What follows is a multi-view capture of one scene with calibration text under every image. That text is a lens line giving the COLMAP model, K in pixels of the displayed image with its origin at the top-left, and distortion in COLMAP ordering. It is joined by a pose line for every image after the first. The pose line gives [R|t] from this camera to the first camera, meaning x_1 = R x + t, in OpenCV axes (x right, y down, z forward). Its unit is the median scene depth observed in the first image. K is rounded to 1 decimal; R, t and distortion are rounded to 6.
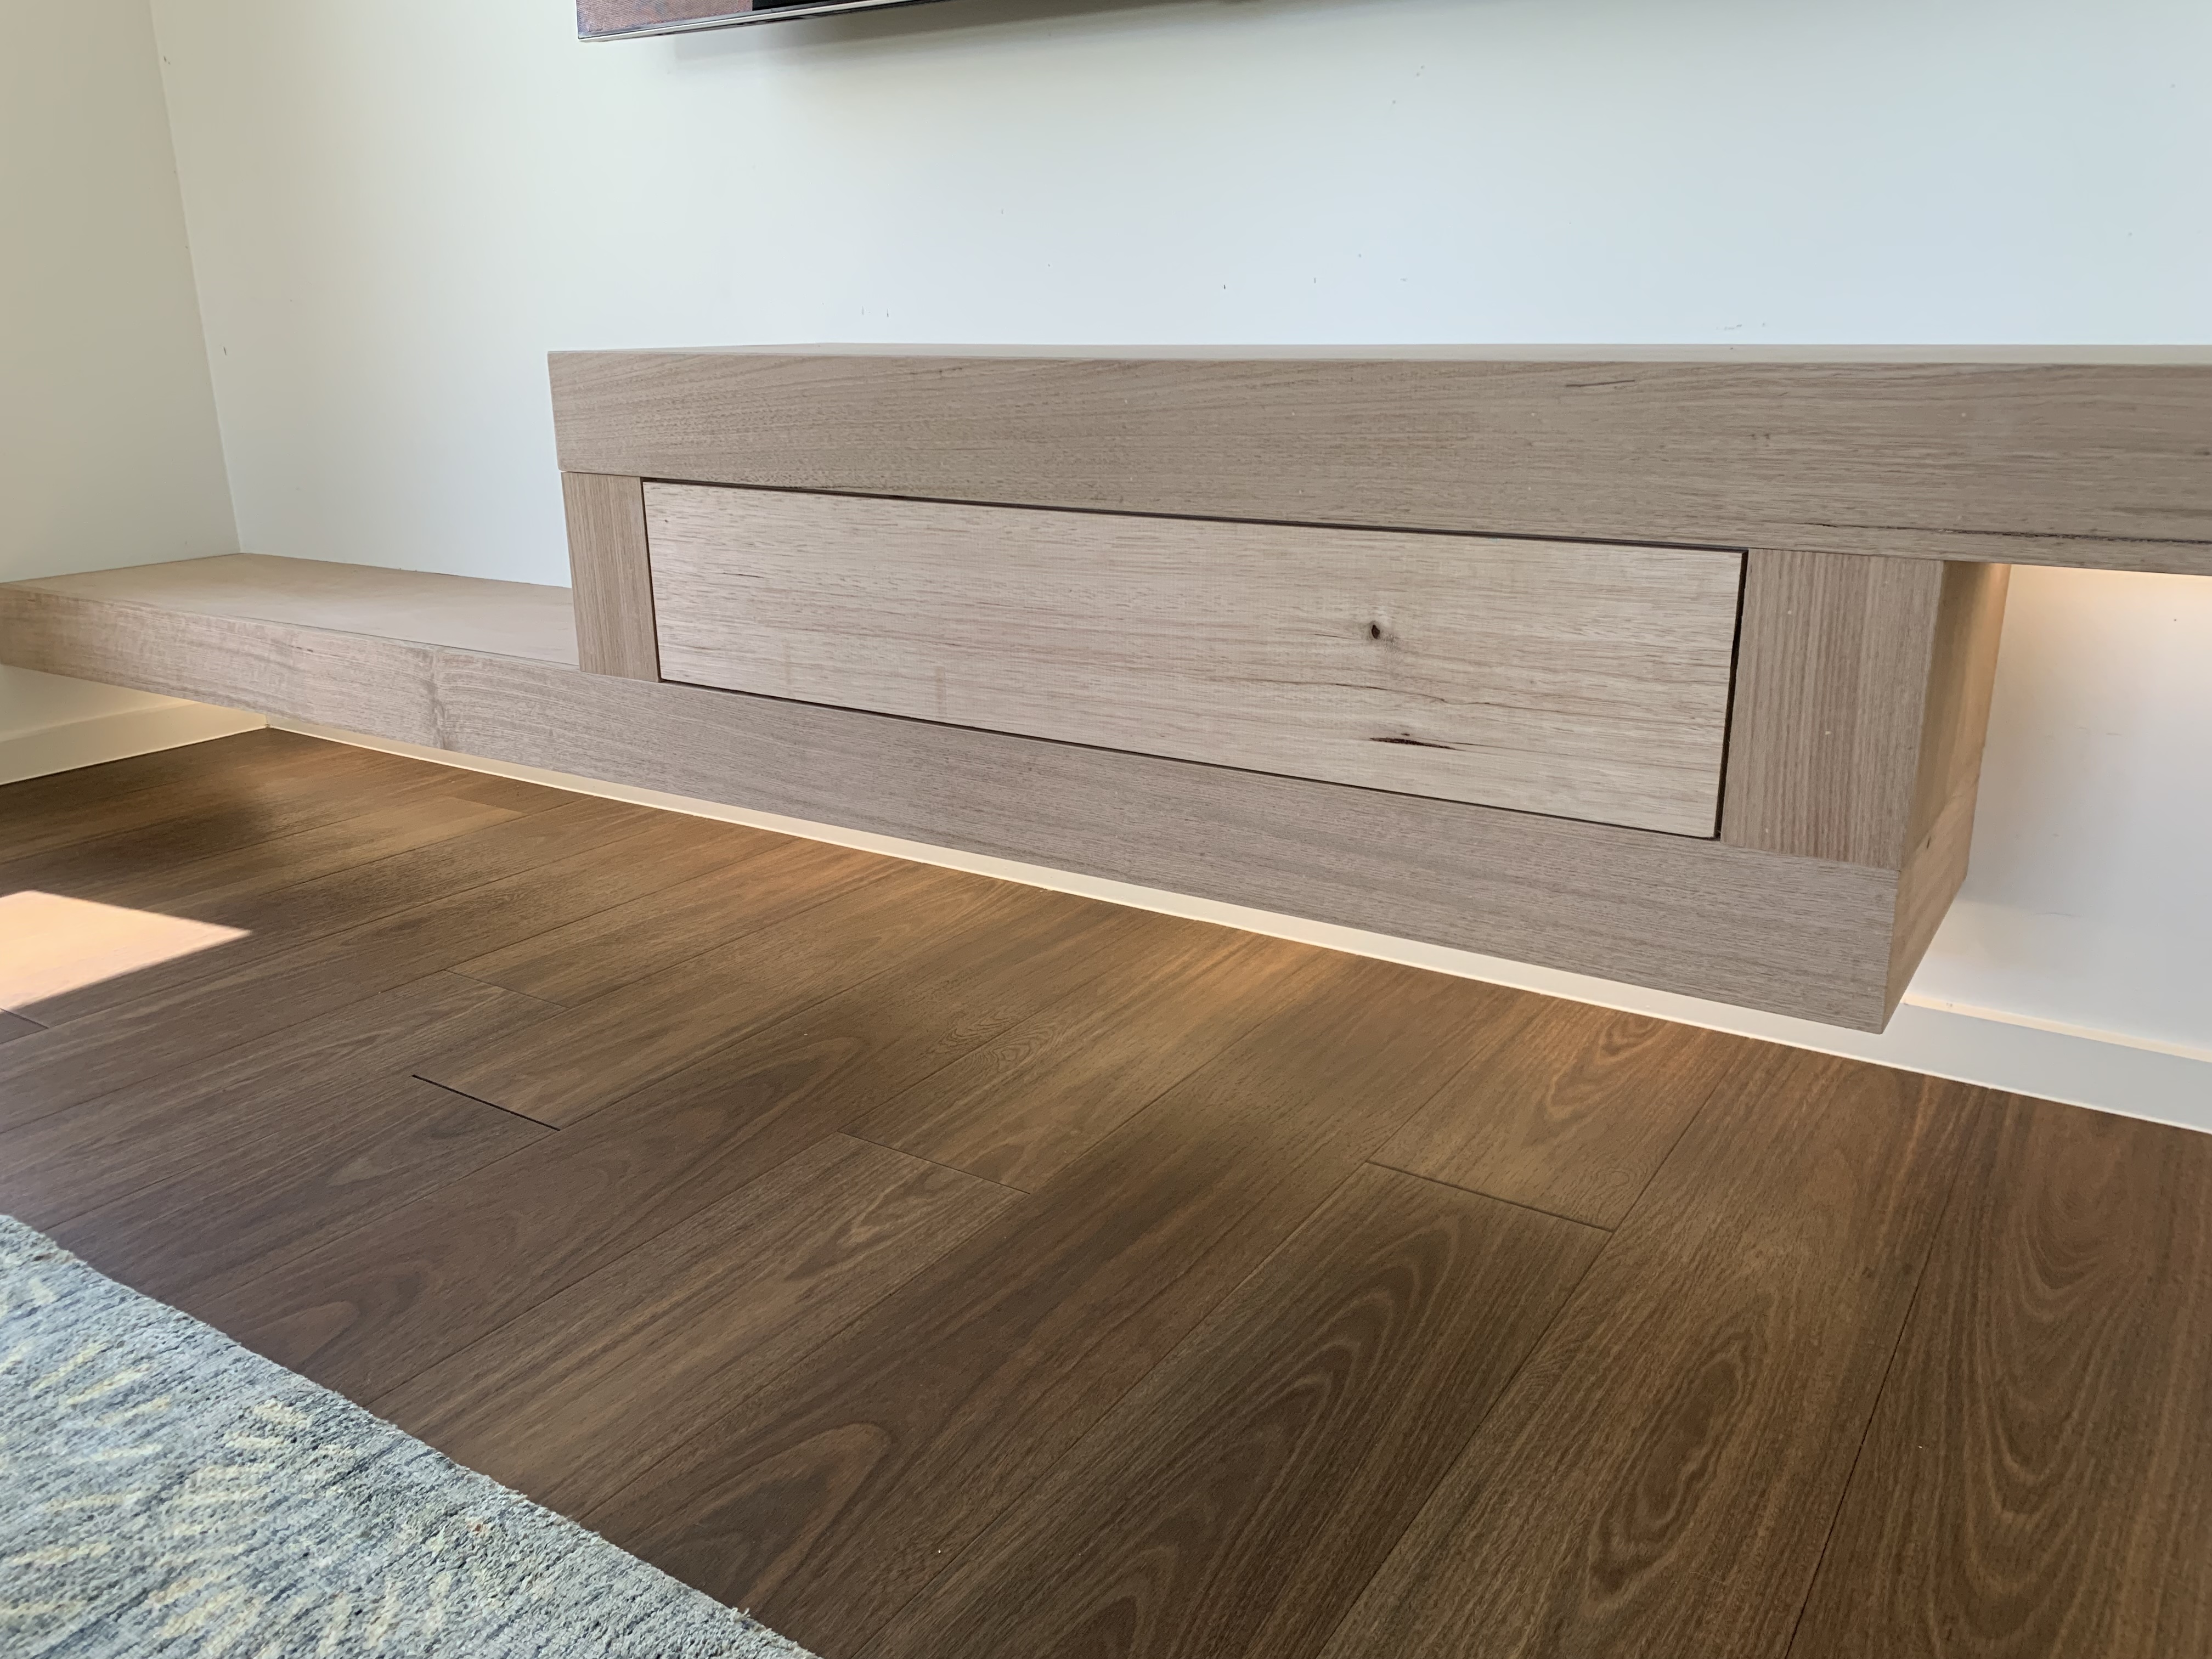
lens RADIAL K [[1674.5, 0, 1094.2], [0, 1674.5, 846.6], [0, 0, 1]] dist [0.042816, -0.038993]
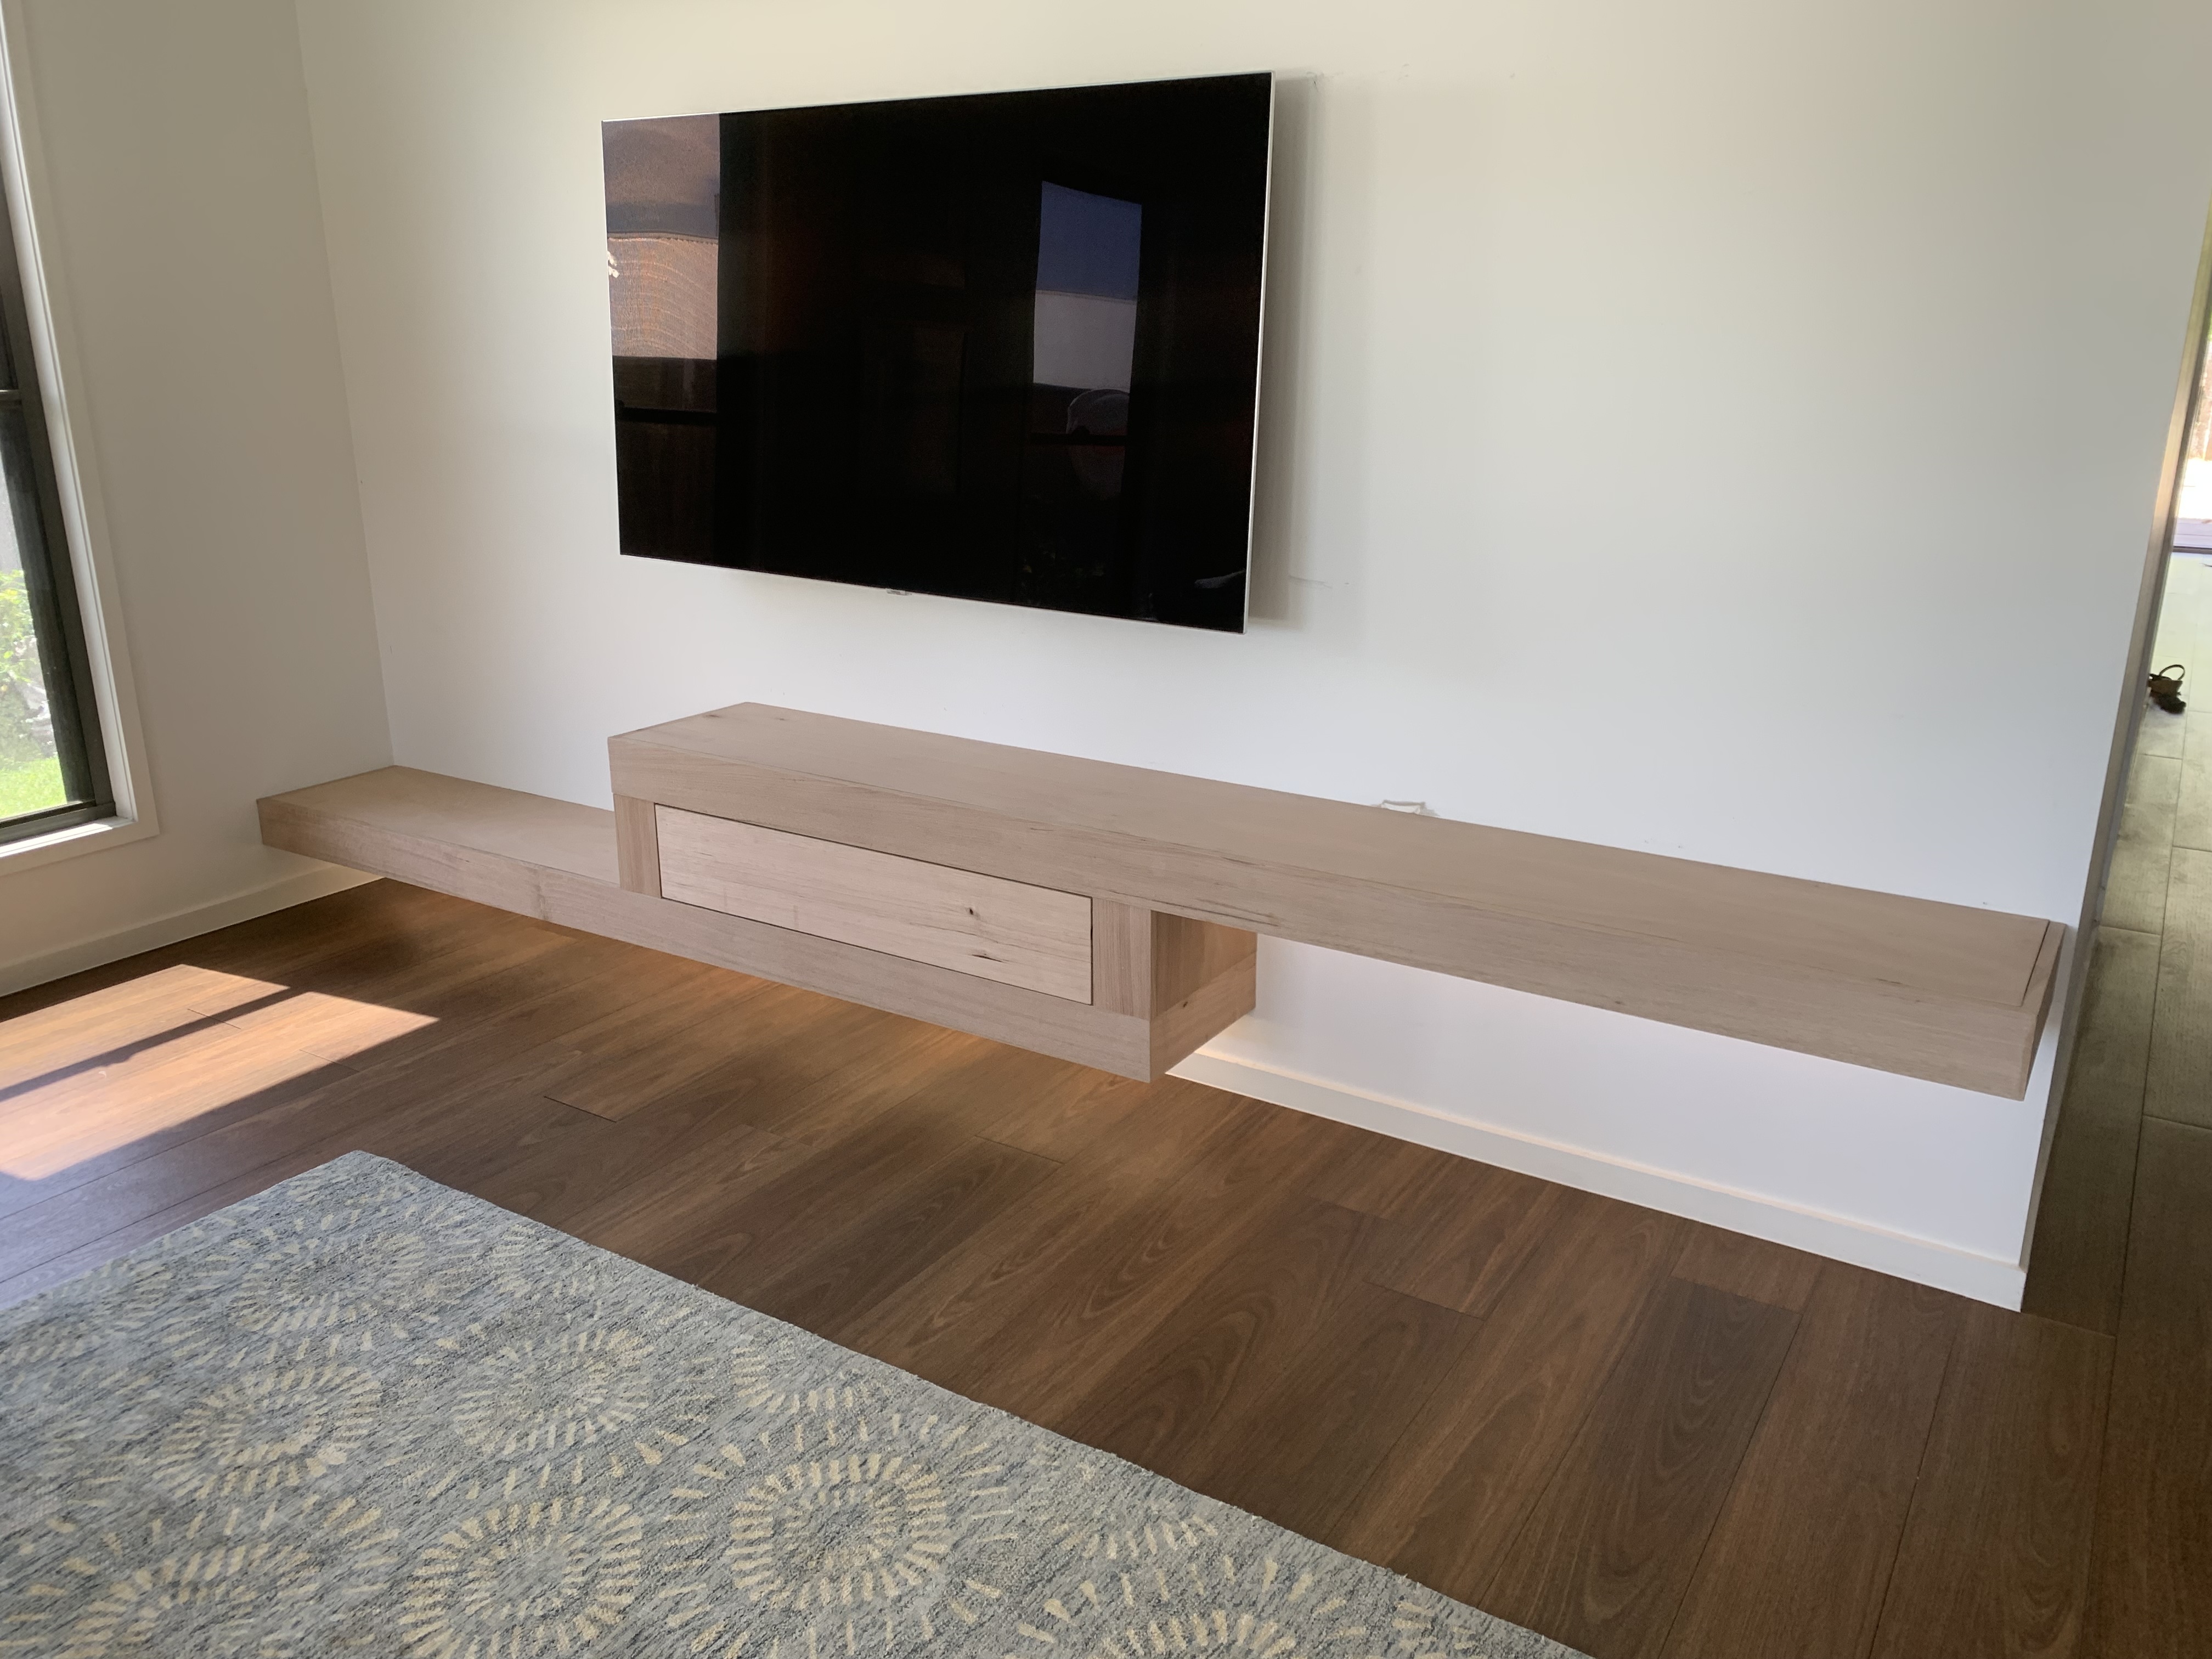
lens RADIAL K [[1674.5, 0, 1106.3], [0, 1674.5, 812.2], [0, 0, 1]] dist [0.042816, -0.038993]
pose [[0.999700, 0.006215, 0.023688, 0.280692], [-0.005795, 0.999826, -0.017758, -0.210913], [-0.023795, 0.017615, 0.999562, -1.277532]]
